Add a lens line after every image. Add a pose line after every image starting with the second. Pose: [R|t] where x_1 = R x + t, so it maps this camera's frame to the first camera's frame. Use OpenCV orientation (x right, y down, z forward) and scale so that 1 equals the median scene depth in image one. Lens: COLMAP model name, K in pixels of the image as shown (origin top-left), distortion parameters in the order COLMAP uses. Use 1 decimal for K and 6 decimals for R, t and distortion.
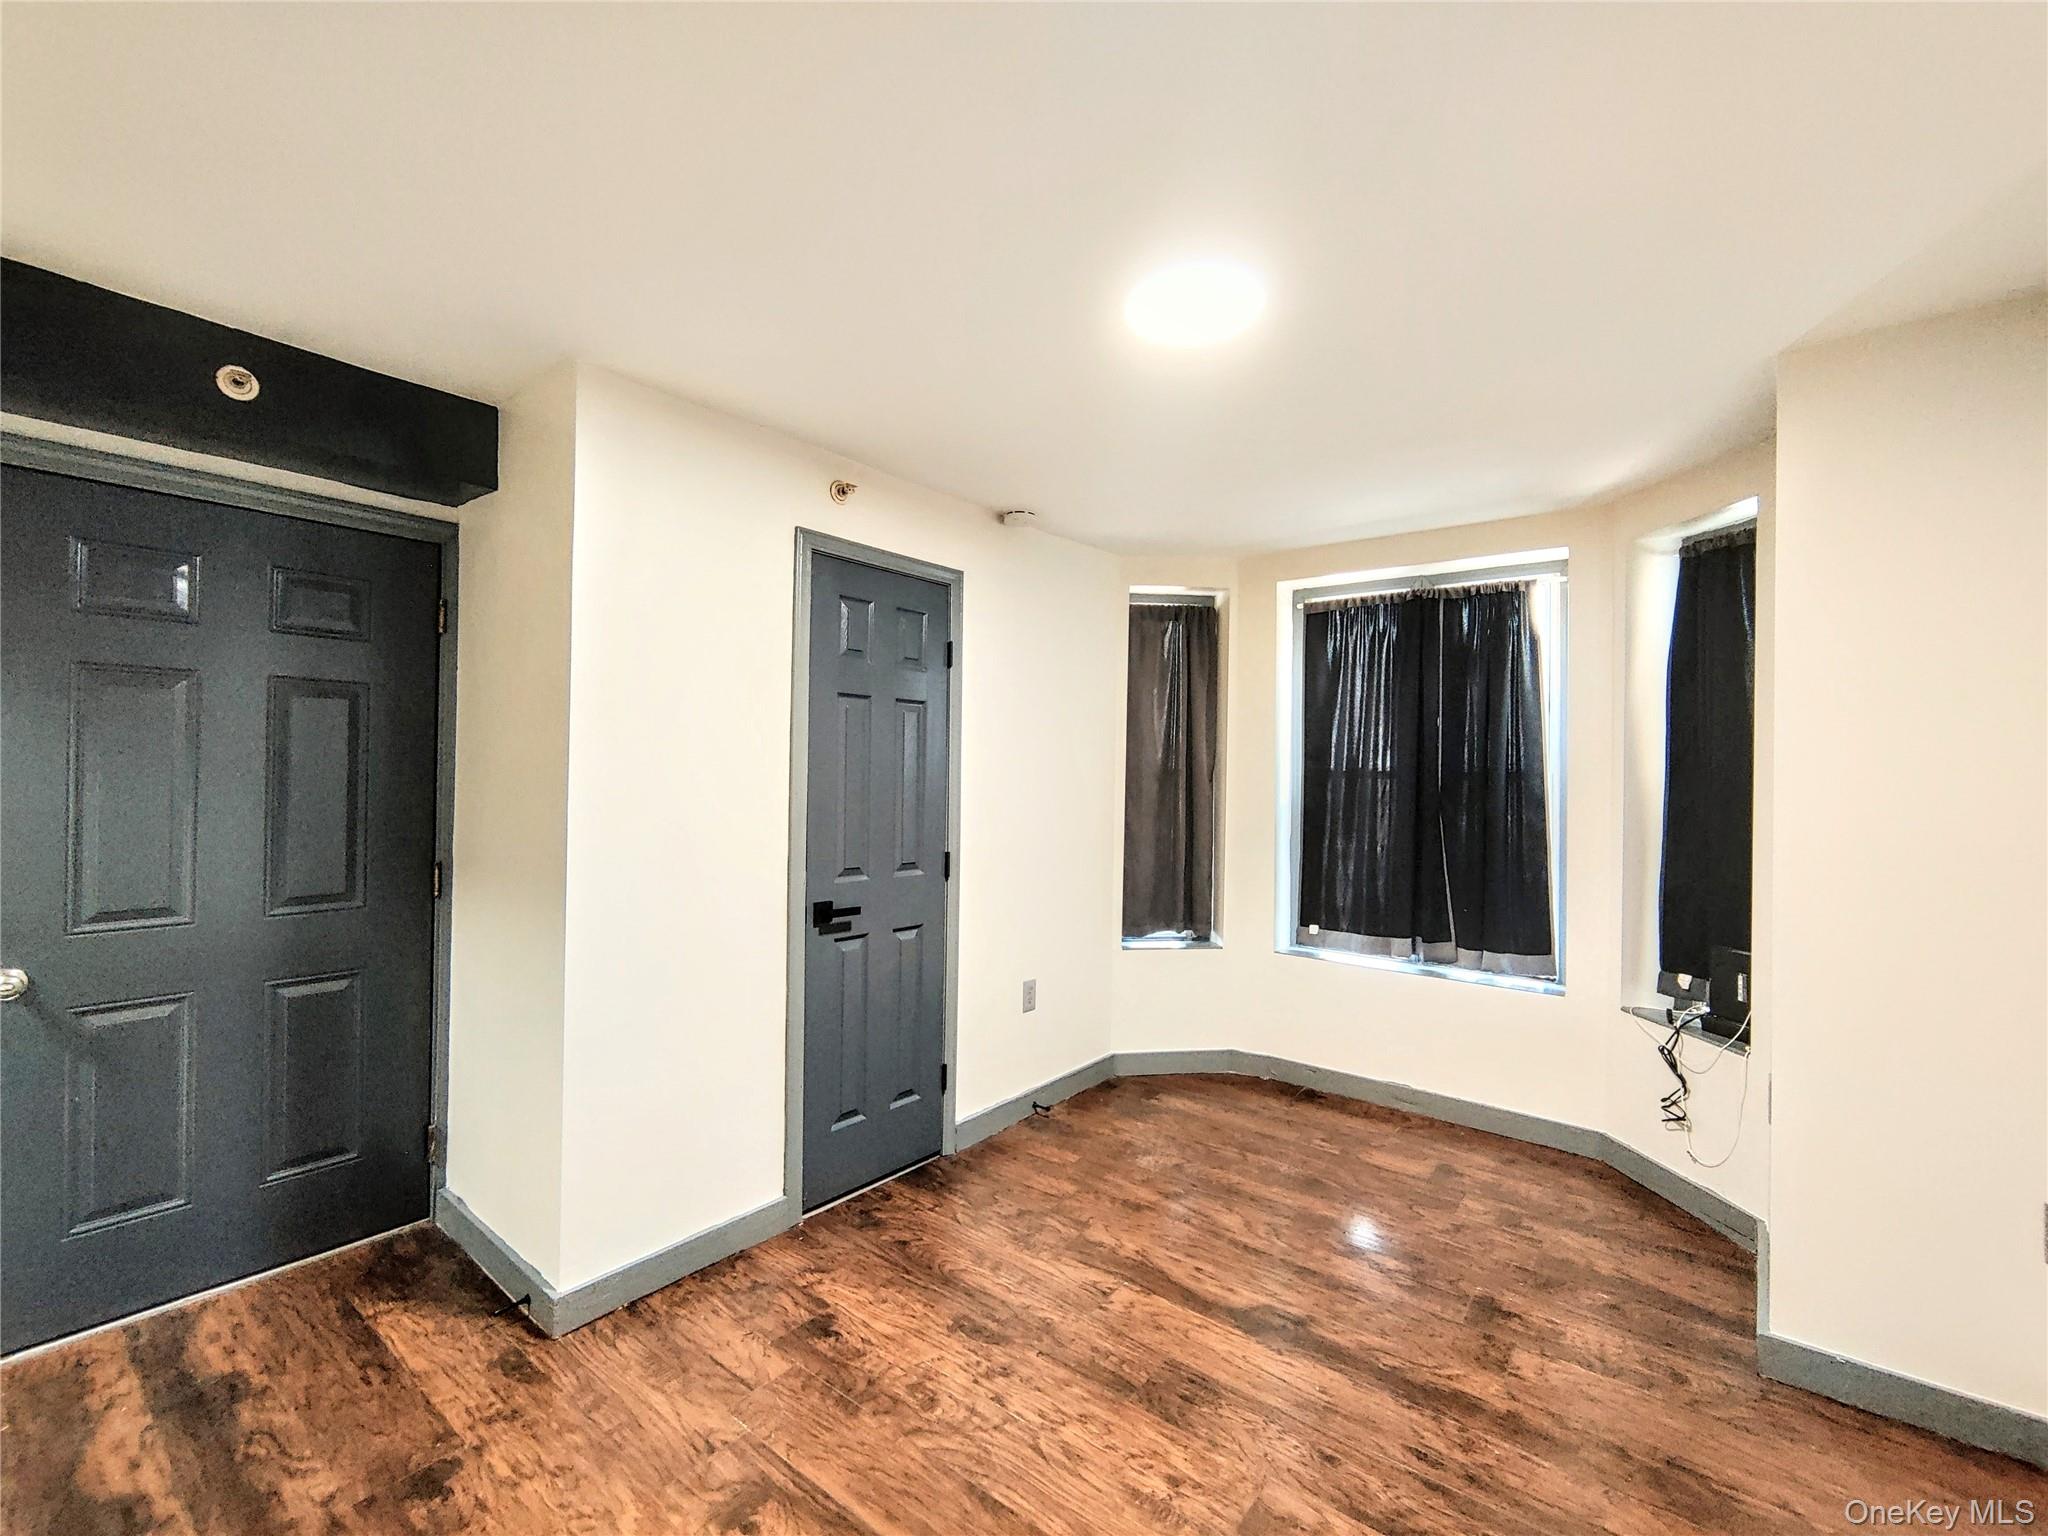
lens RADIAL K [[877.7, 0, 1024.0], [0, 877.7, 768.0], [0, 0, 1]] dist [-0.002183, -0.000166]
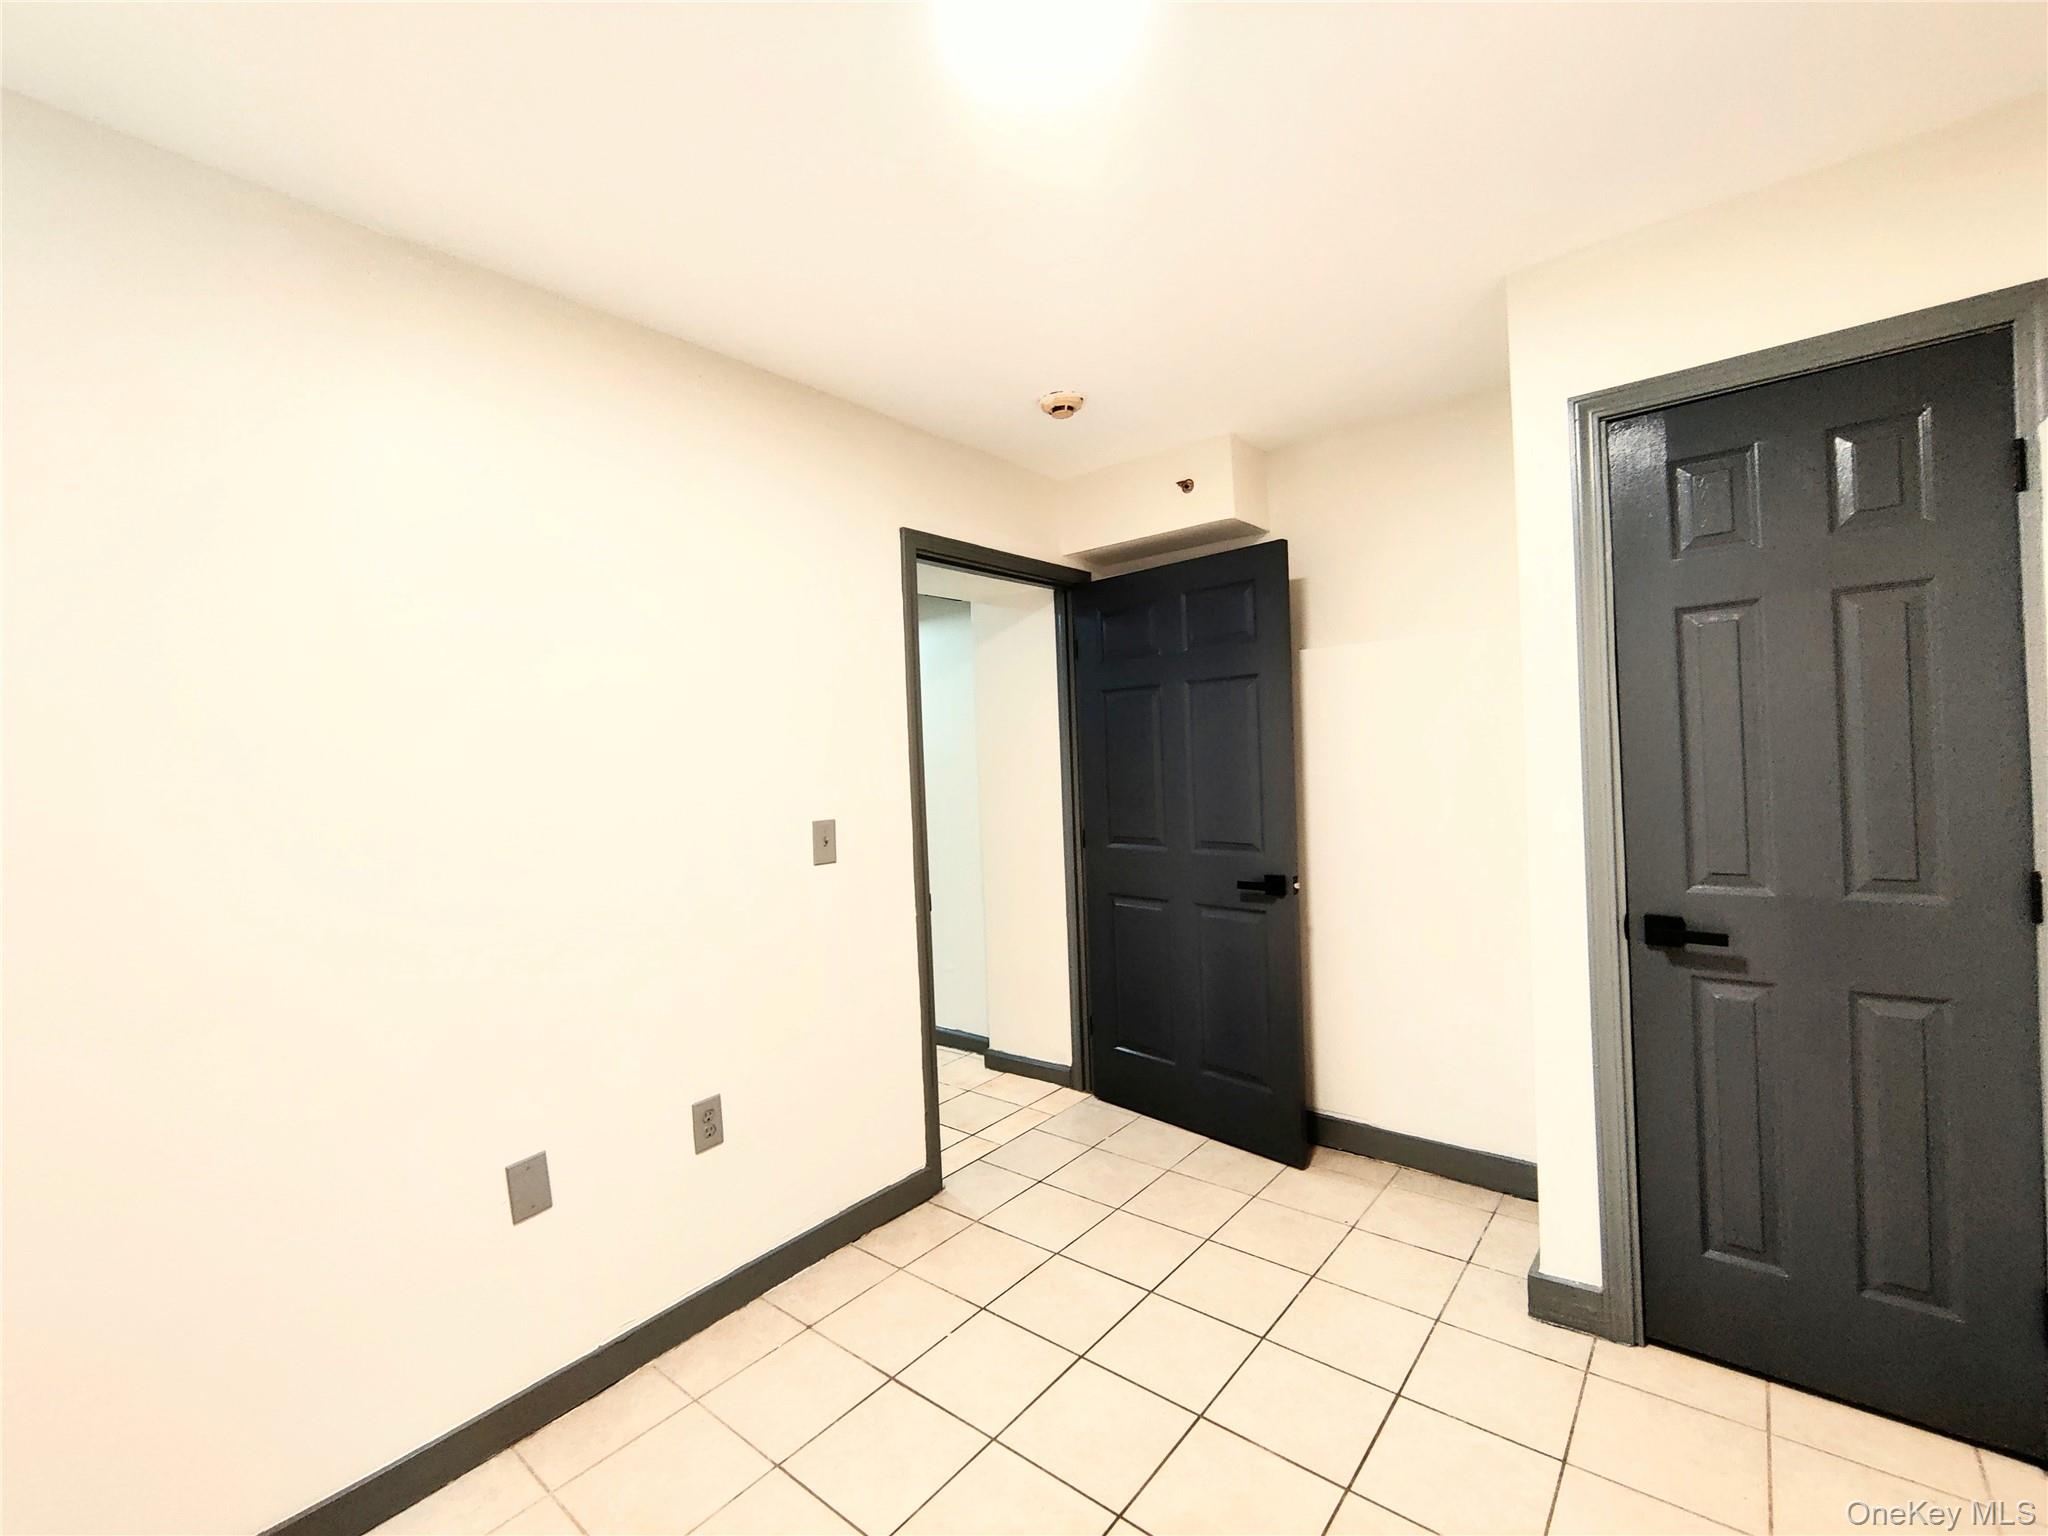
lens RADIAL K [[877.7, 0, 1024.0], [0, 877.7, 768.0], [0, 0, 1]] dist [-0.002183, -0.000166]
pose [[-0.012779, -0.017038, -0.999773, 0.455529], [0.044647, 0.998848, -0.017593, 0.027347], [0.998921, -0.044861, -0.012004, 0.508567]]
